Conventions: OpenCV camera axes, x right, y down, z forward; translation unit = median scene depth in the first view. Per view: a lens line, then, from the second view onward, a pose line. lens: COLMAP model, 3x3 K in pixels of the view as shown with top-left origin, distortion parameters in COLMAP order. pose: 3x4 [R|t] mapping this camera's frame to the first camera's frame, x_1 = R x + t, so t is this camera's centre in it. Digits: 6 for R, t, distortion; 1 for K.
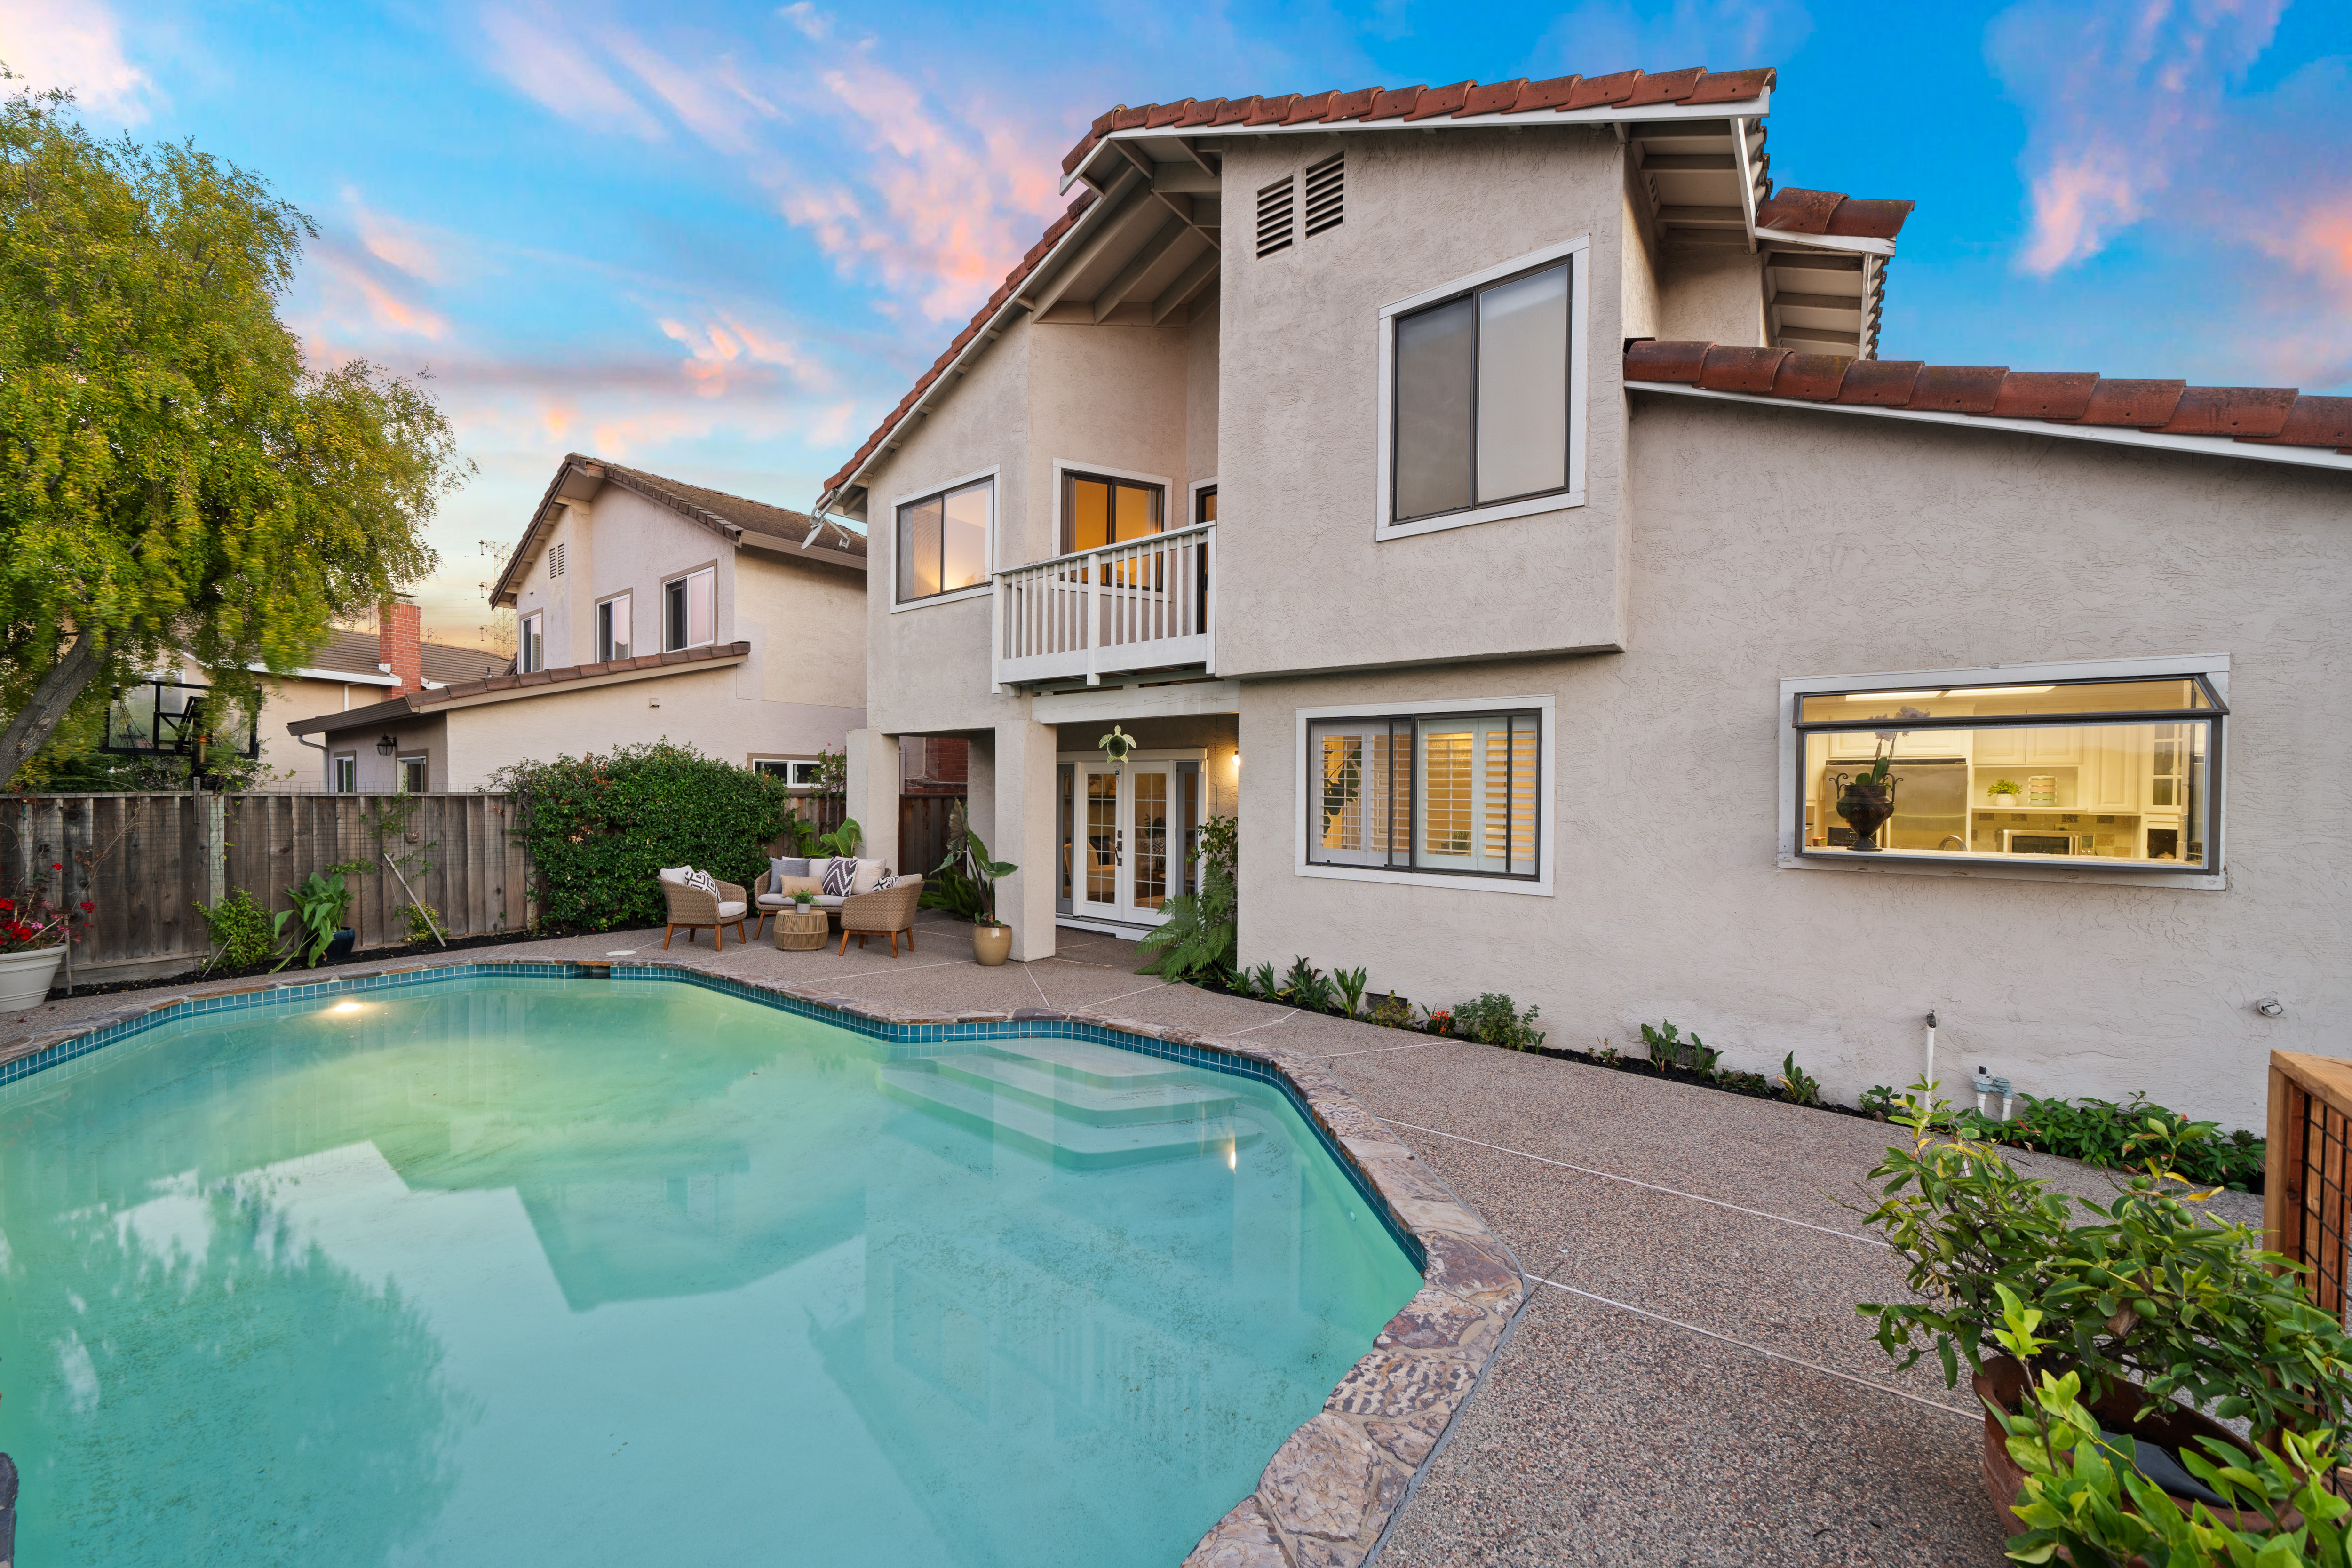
lens RADIAL K [[878.9, 0, 1180.9], [0, 878.9, 798.0], [0, 0, 1]] dist [-0.005262, 0.000102]
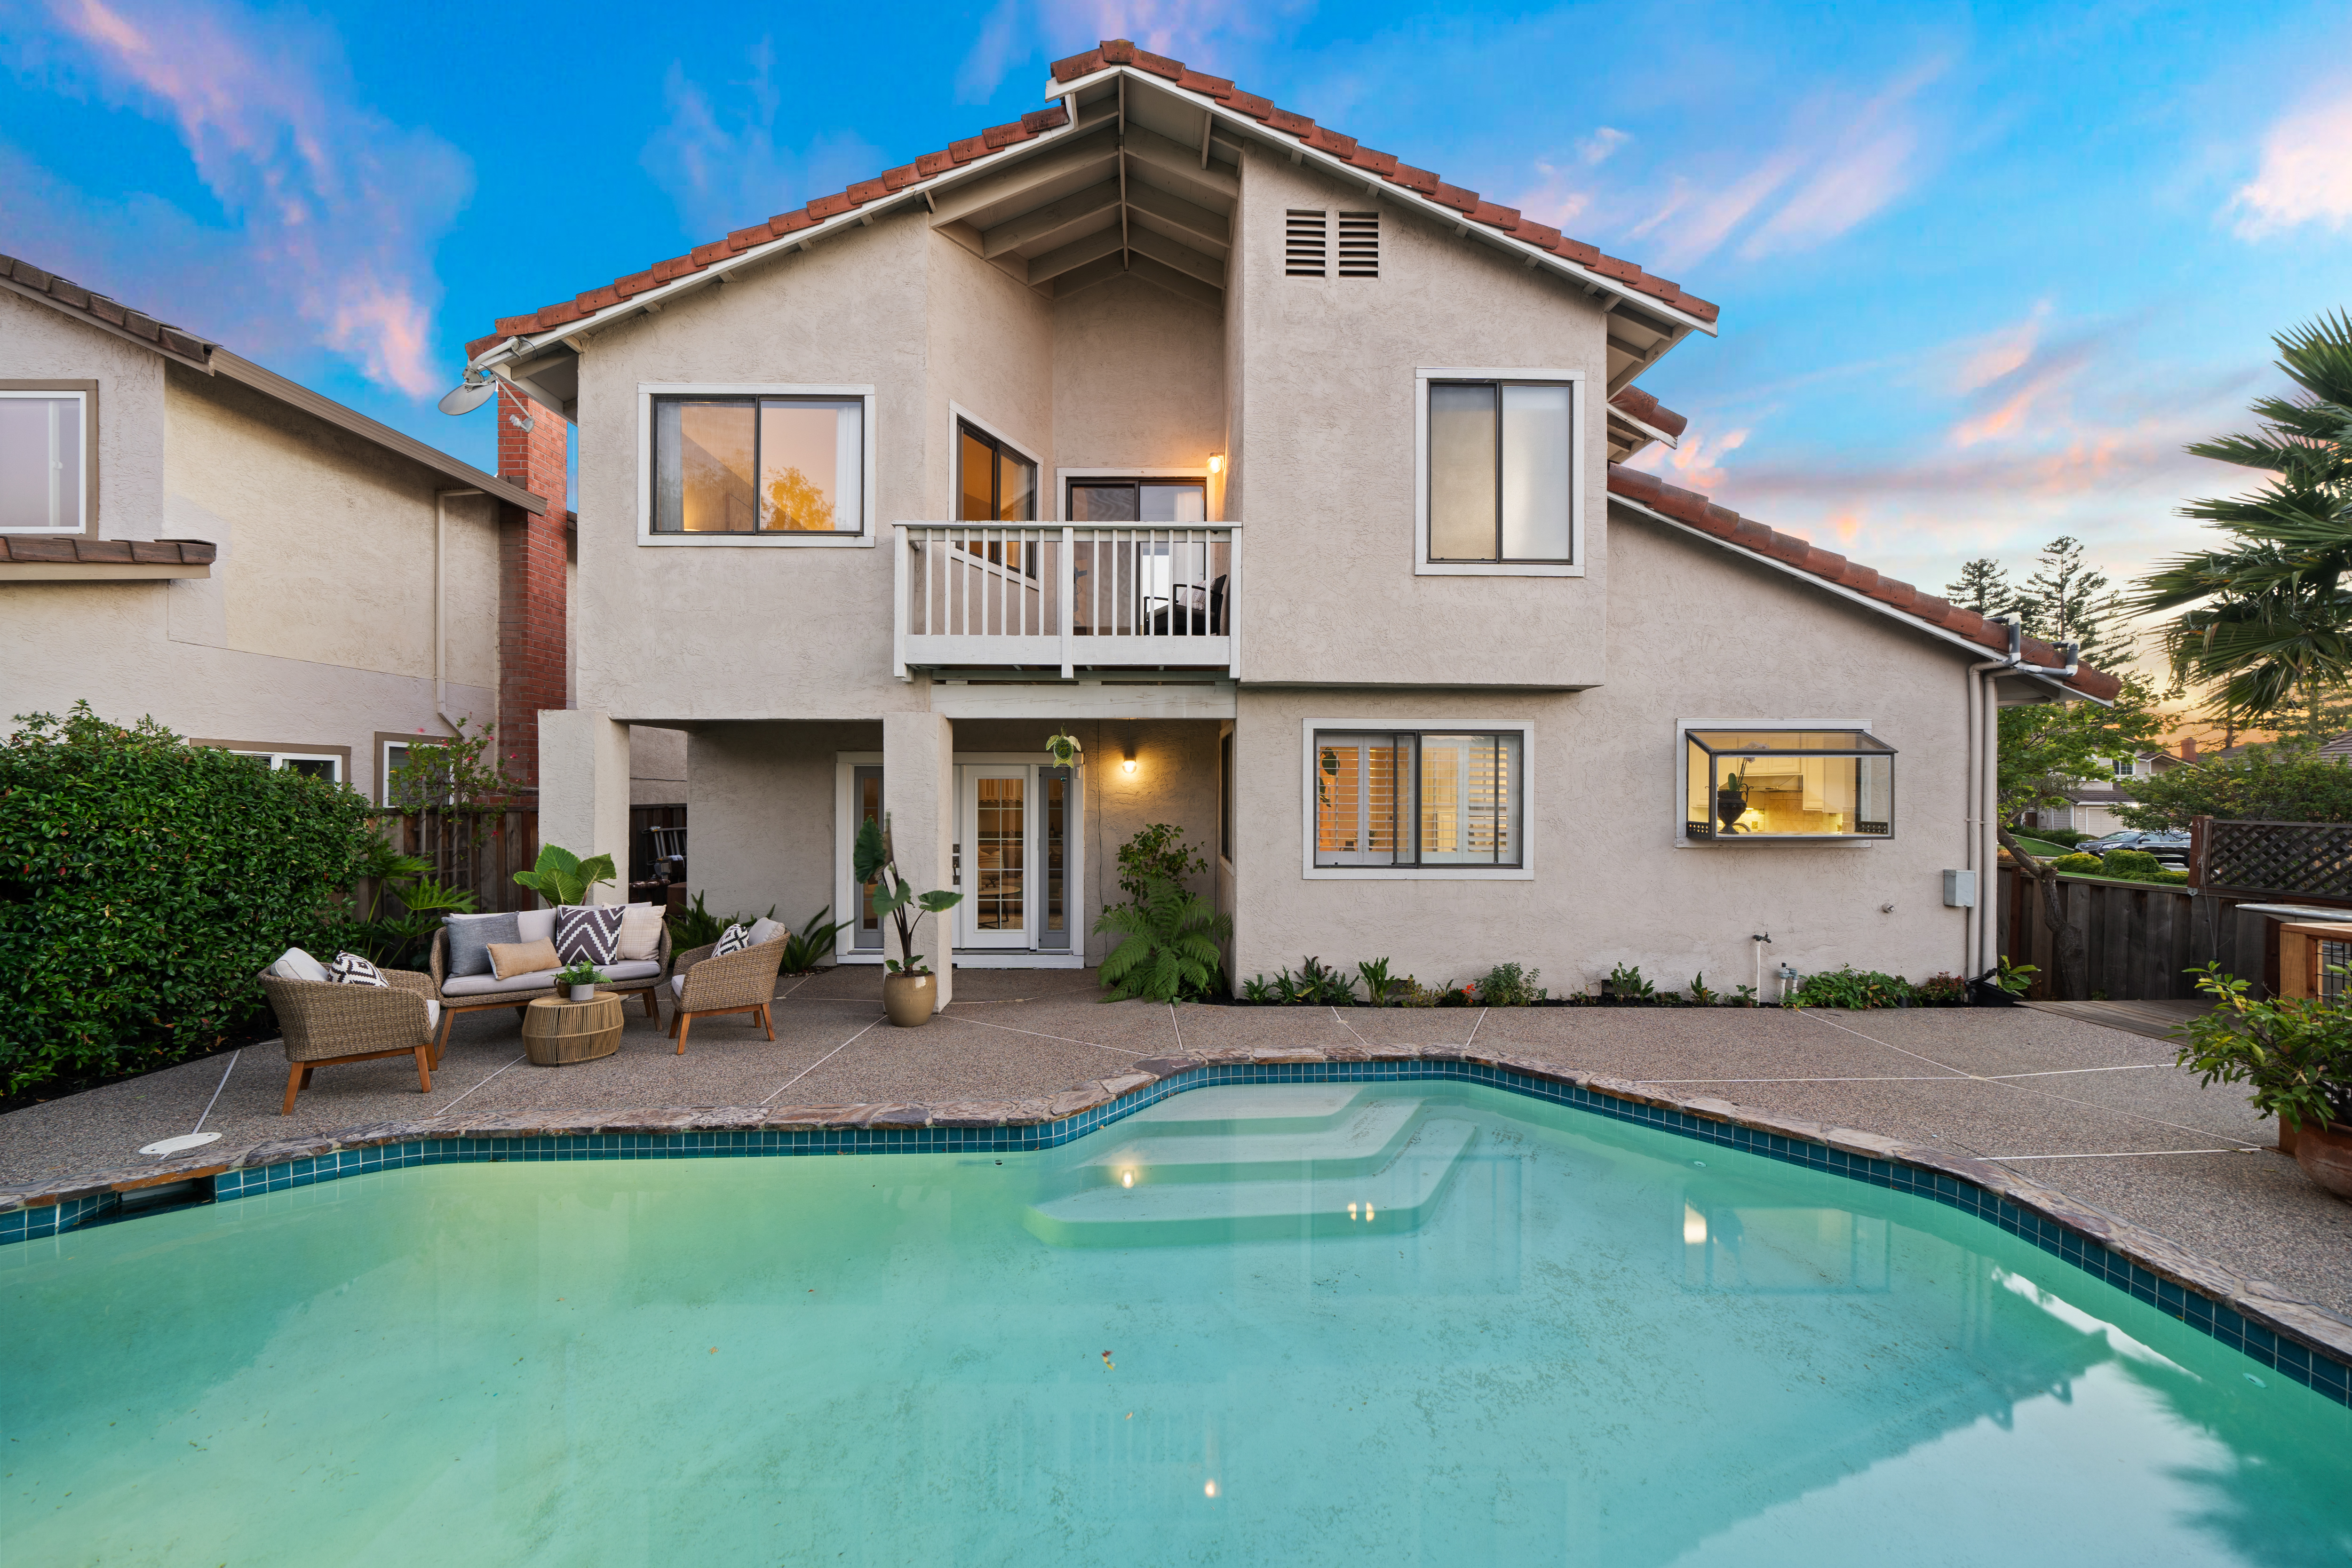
lens RADIAL K [[797.7, 0, 1177.1], [0, 797.7, 789.2], [0, 0, 1]] dist [-0.006170, 0.000279]
pose [[0.773581, -0.005510, 0.633673, -0.642932], [0.011928, 0.999912, -0.005867, -0.016047], [-0.633585, 0.012097, 0.773579, 0.401472]]
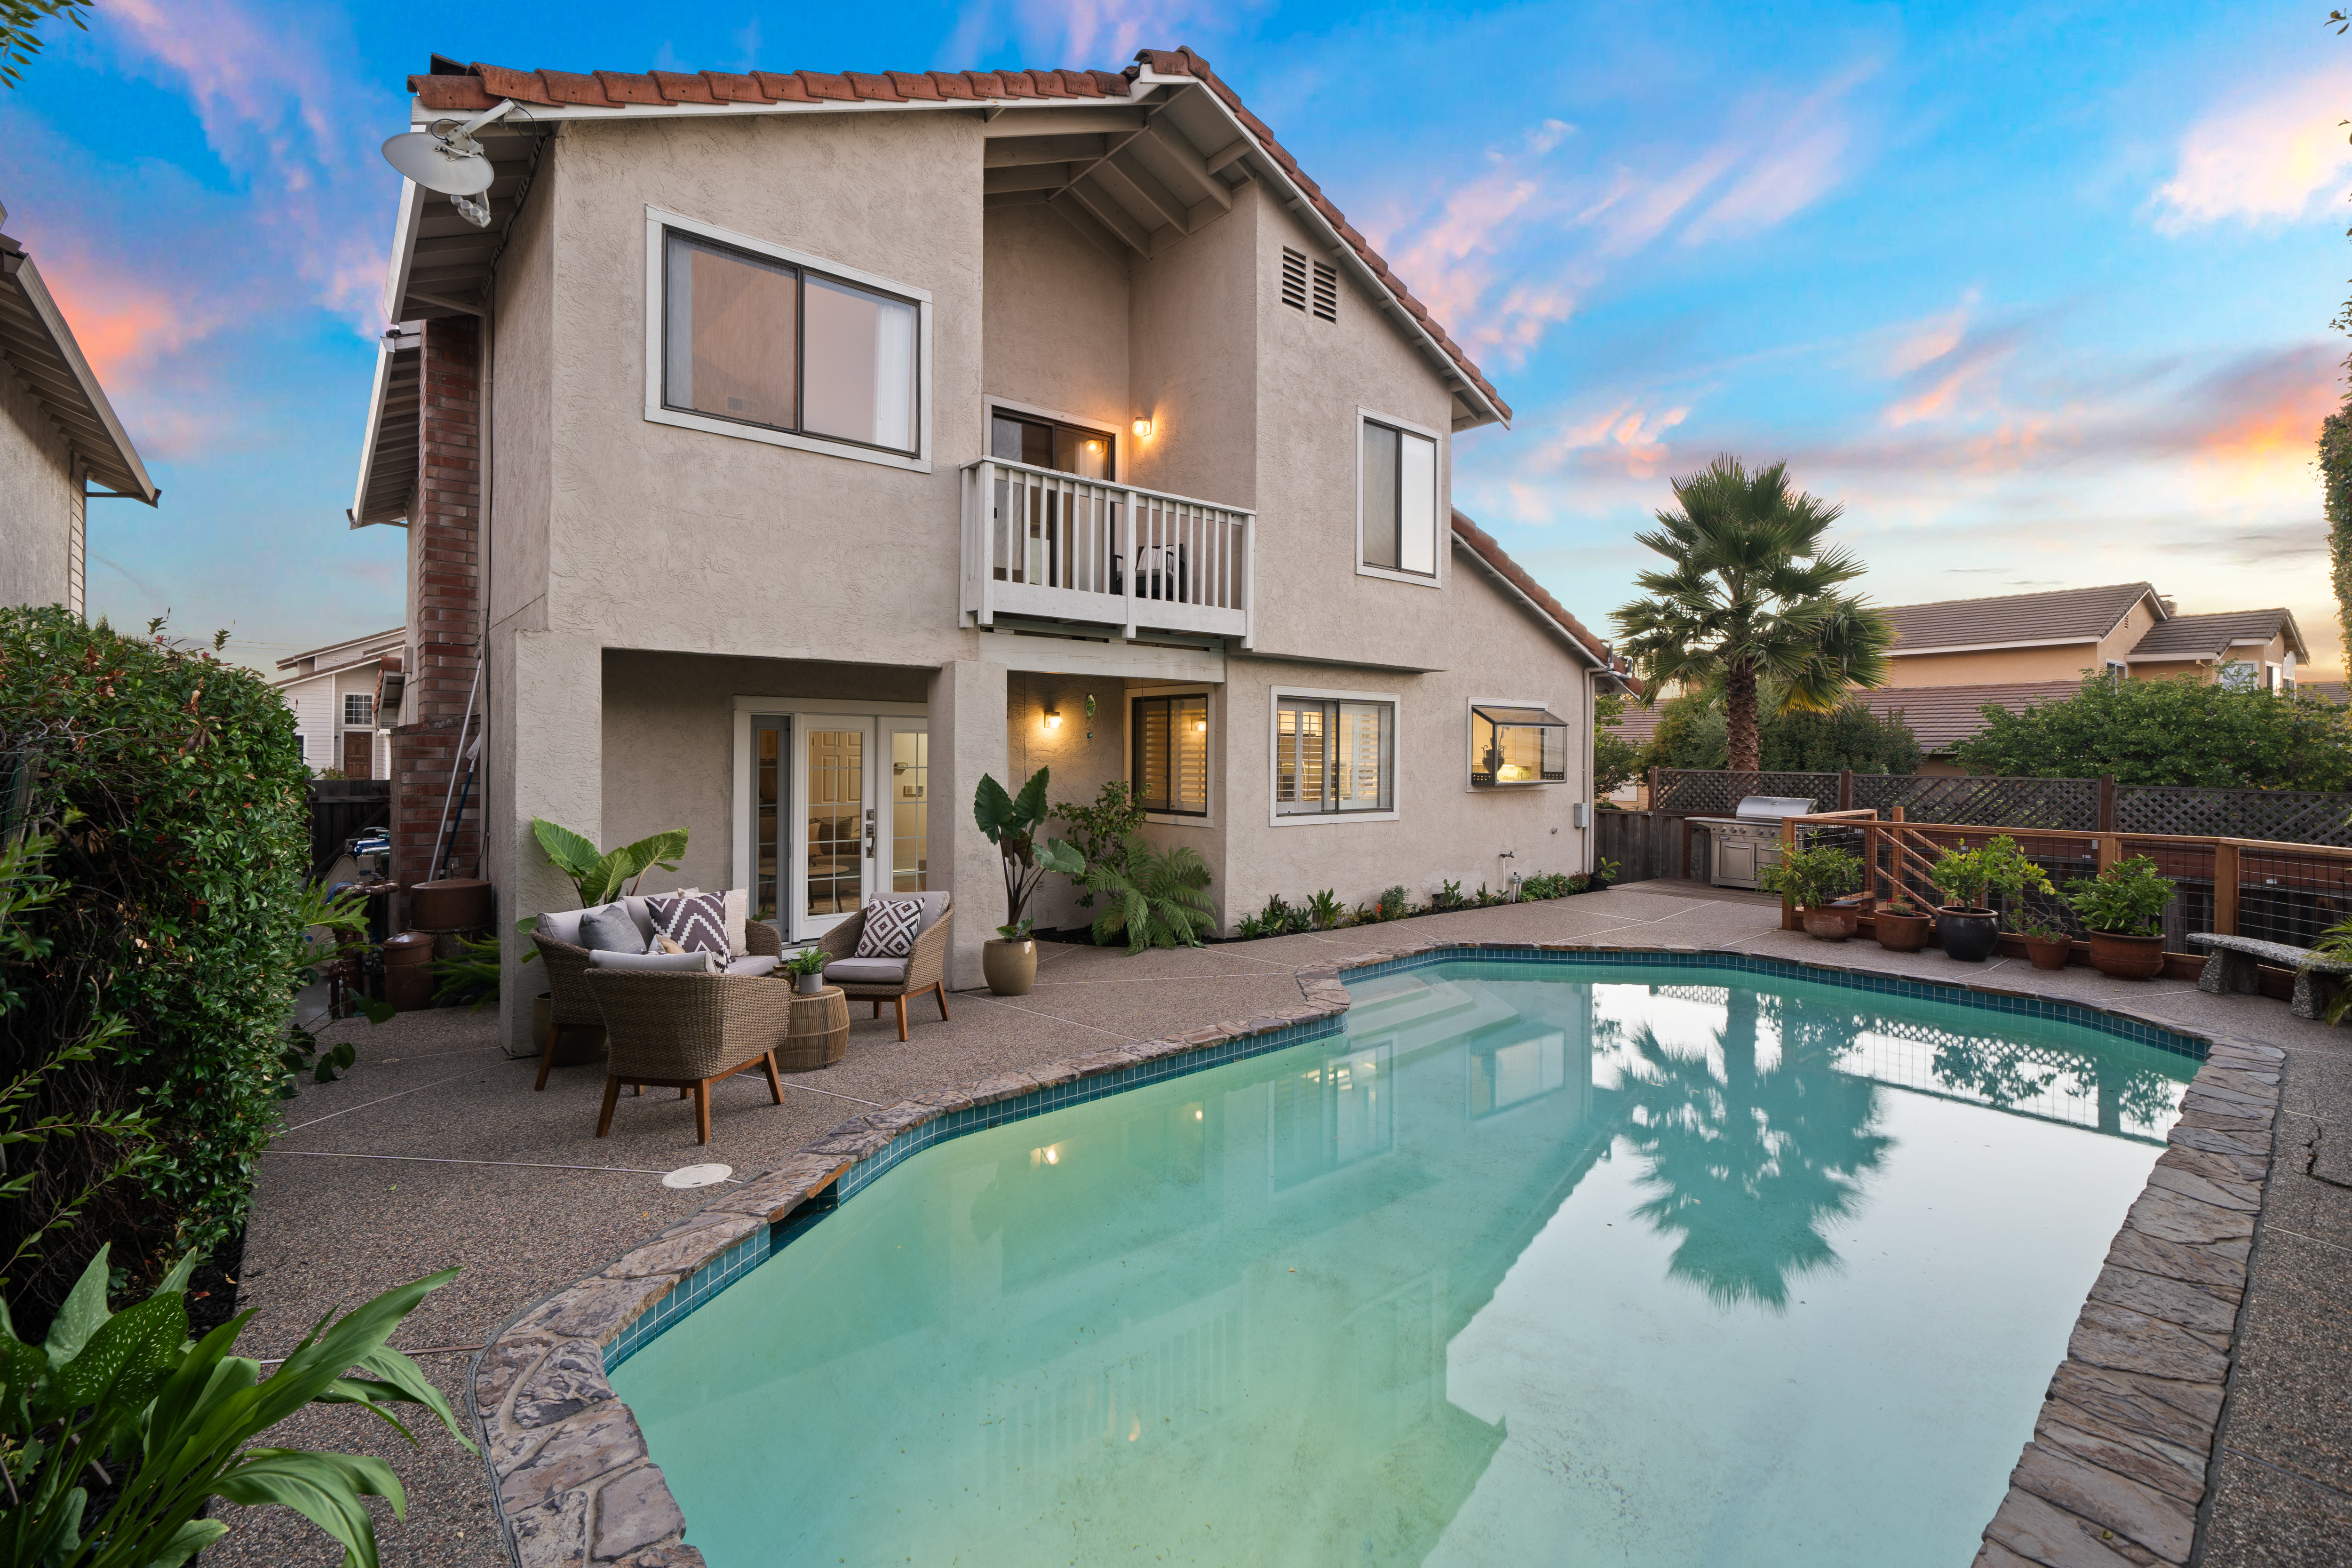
lens RADIAL K [[1024.3, 0, 1185.2], [0, 1024.3, 737.8], [0, 0, 1]] dist [0.001029, 0.000094]
pose [[0.219353, 0.006011, 0.975627, -1.371531], [0.006703, 0.999948, -0.007668, -0.023569], [-0.975623, 0.008222, 0.219301, 0.892505]]
